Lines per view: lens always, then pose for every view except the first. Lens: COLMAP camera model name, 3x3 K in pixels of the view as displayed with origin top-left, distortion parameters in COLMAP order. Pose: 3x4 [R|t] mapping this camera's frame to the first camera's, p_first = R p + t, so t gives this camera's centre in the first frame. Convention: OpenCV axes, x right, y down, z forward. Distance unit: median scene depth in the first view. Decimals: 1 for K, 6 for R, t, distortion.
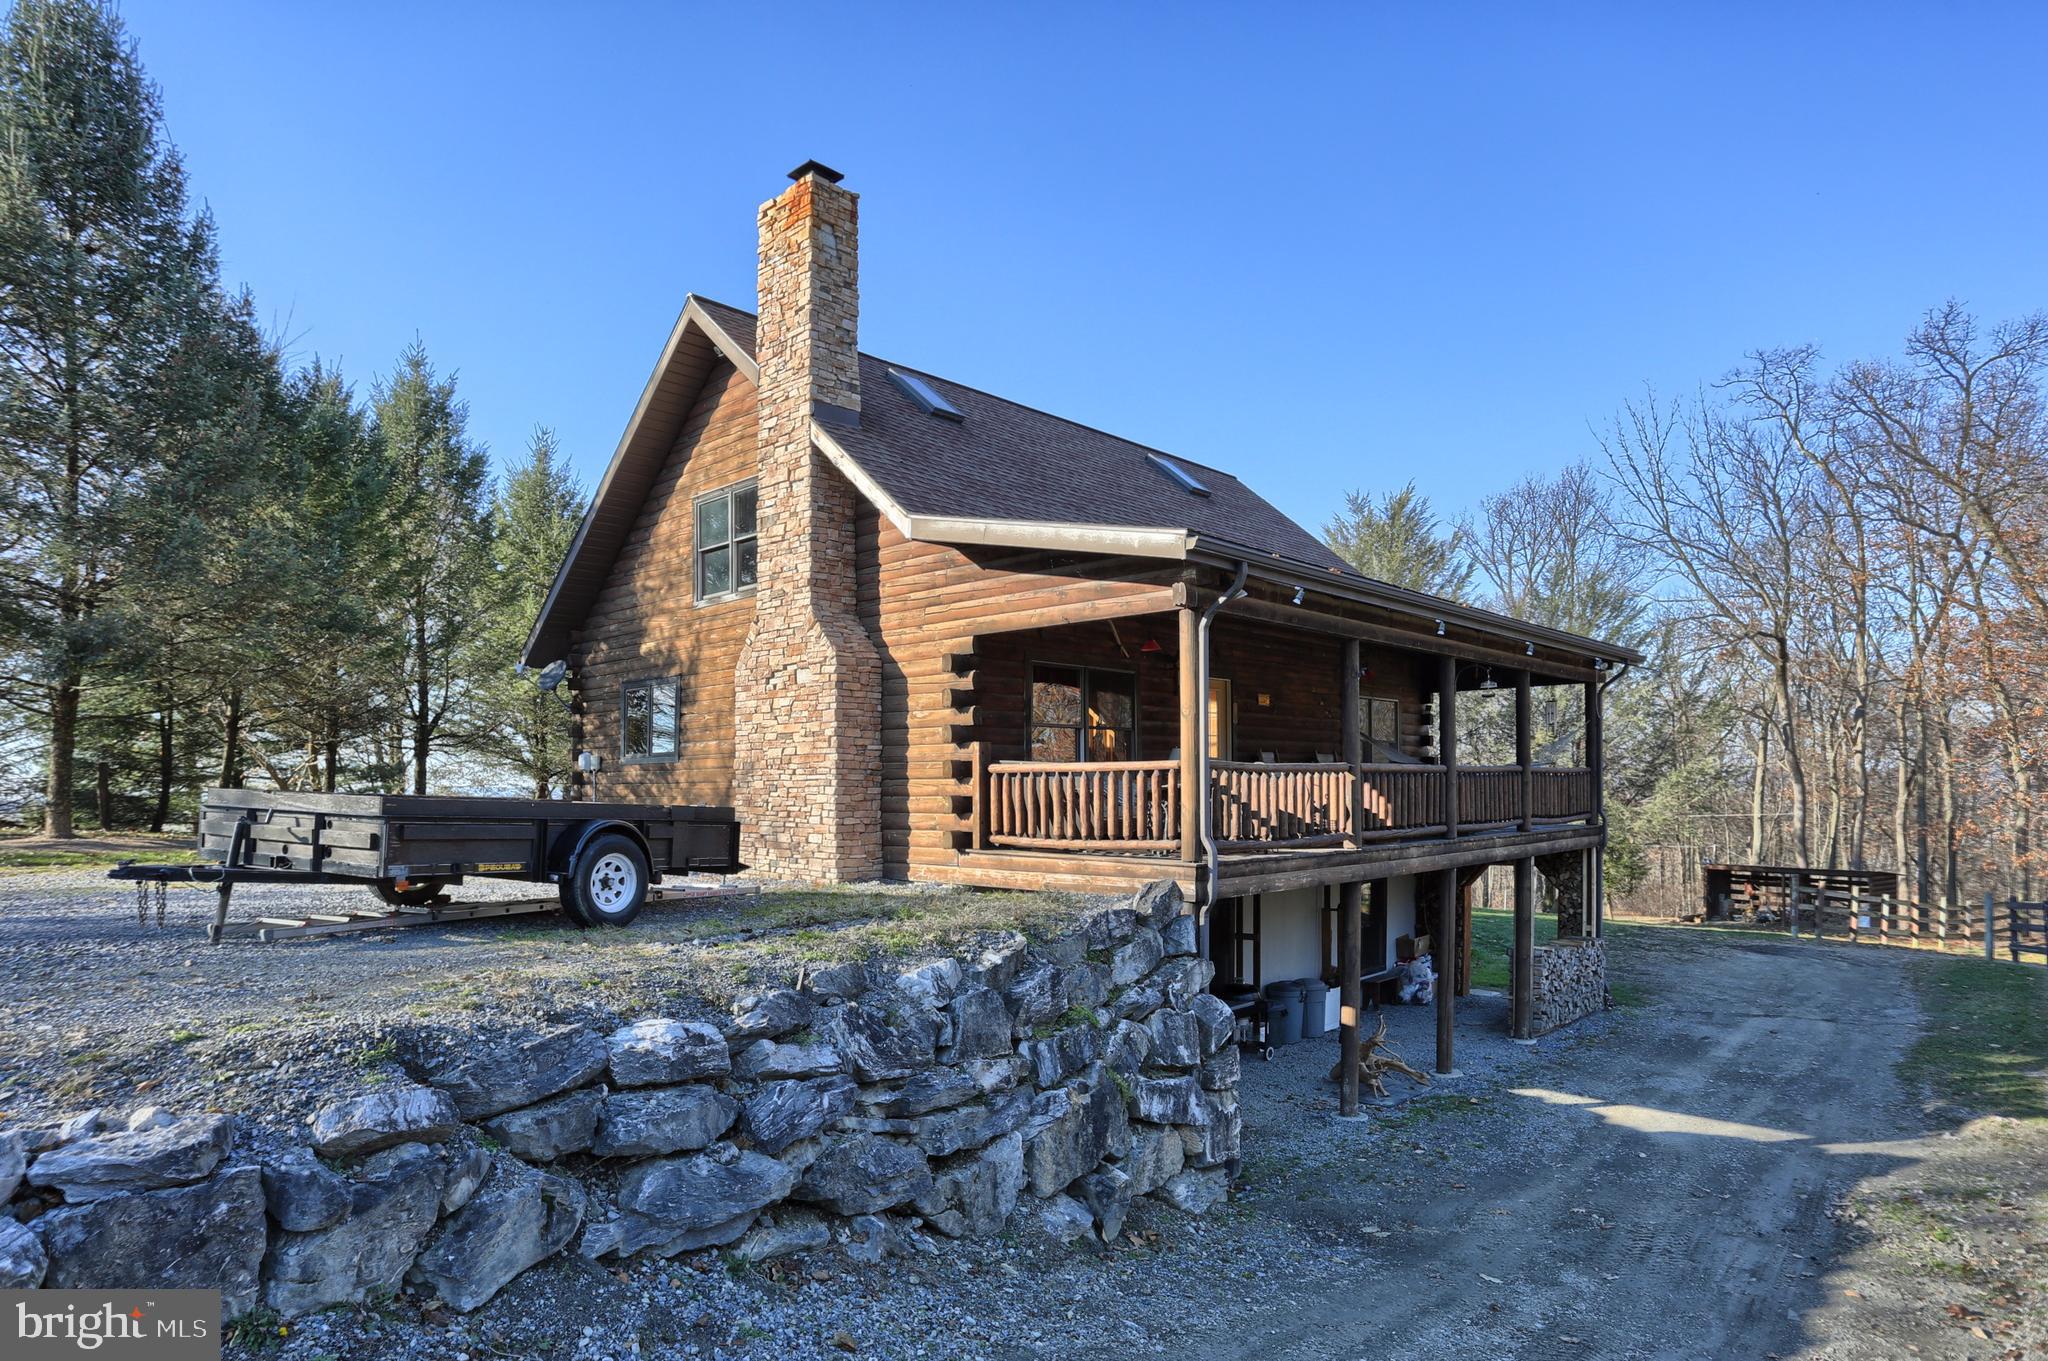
lens RADIAL K [[1208.2, 0, 1003.7], [0, 1208.2, 778.6], [0, 0, 1]] dist [-0.008185, 0.004030]
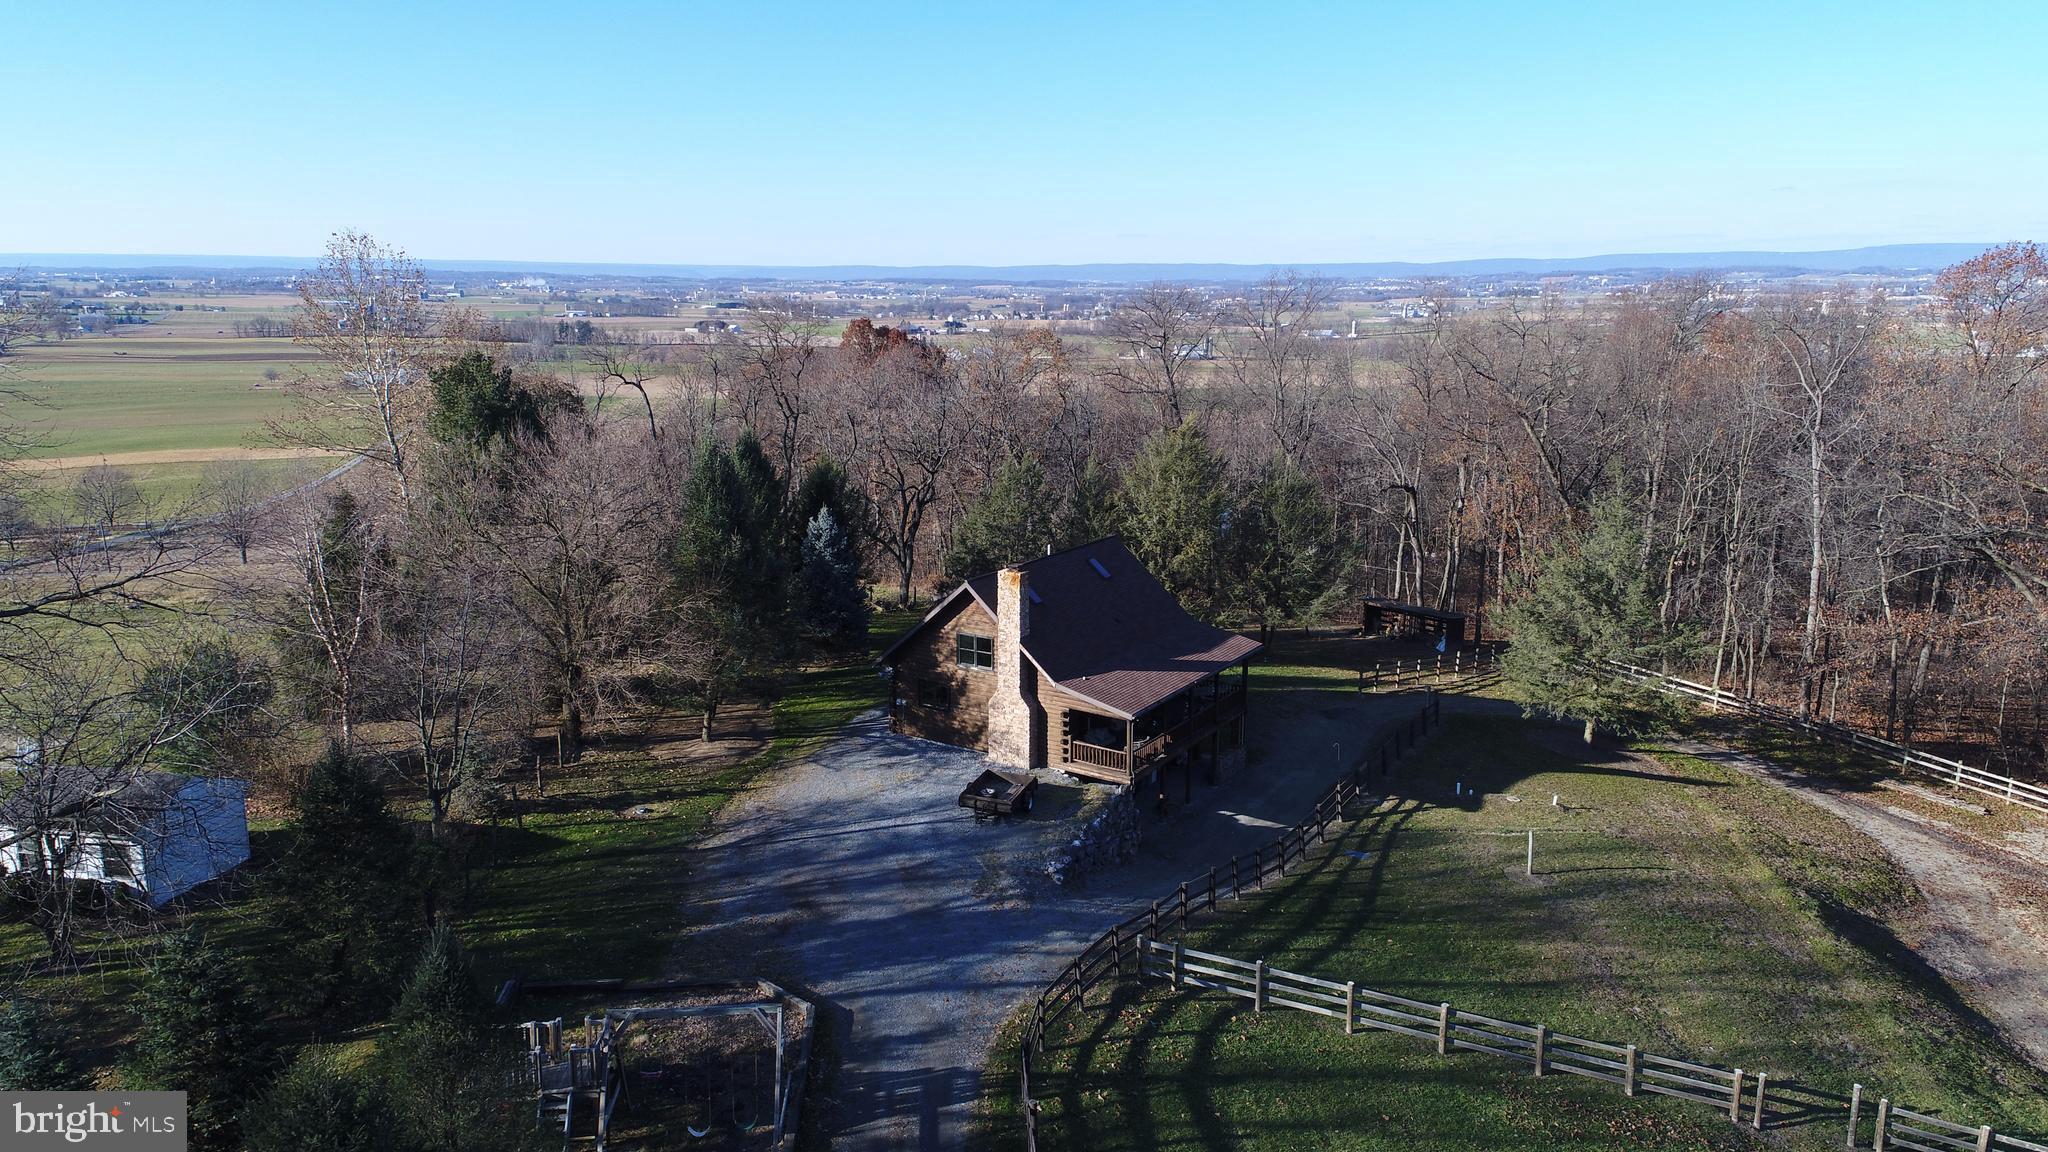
lens RADIAL K [[1428.9, 0, 1005.0], [0, 1428.9, 583.7], [0, 0, 1]] dist [0.220671, -0.208944]
pose [[0.982469, -0.029922, 0.184010, -0.907856], [-0.008152, 0.979196, 0.202752, -1.231861], [-0.186248, -0.200698, 0.961786, -2.805306]]
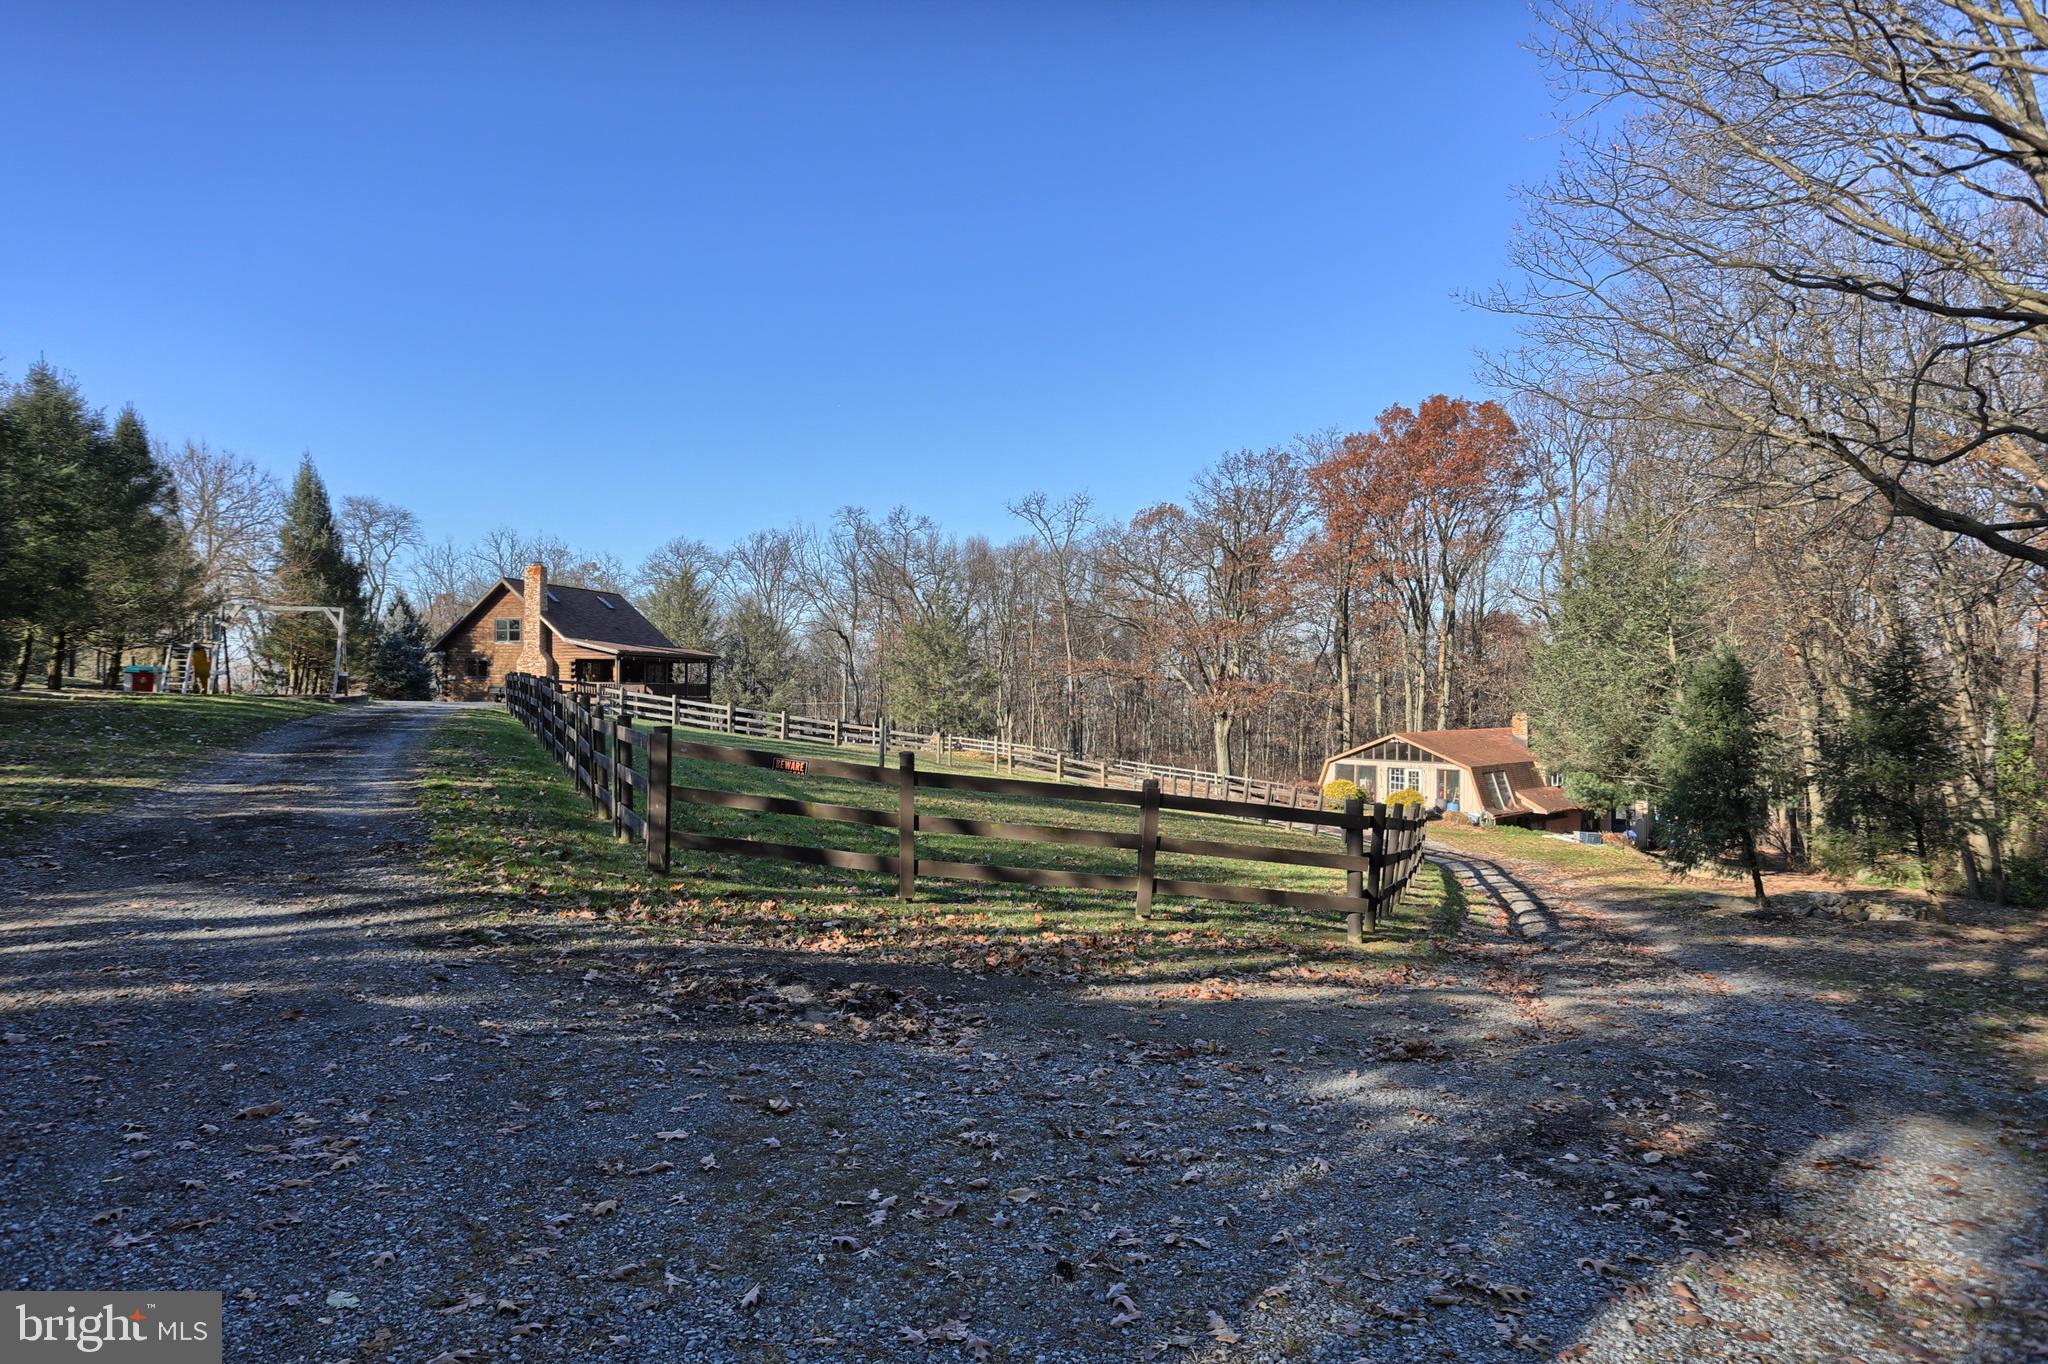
lens RADIAL K [[1157.8, 0, 1024.0], [0, 1157.8, 682.0], [0, 0, 1]] dist [-0.023016, 0.000392]
pose [[0.854215, 0.017124, 0.519638, -0.886358], [-0.017771, 0.999835, -0.003735, -0.025148], [-0.519616, -0.006044, 0.854379, -4.007696]]
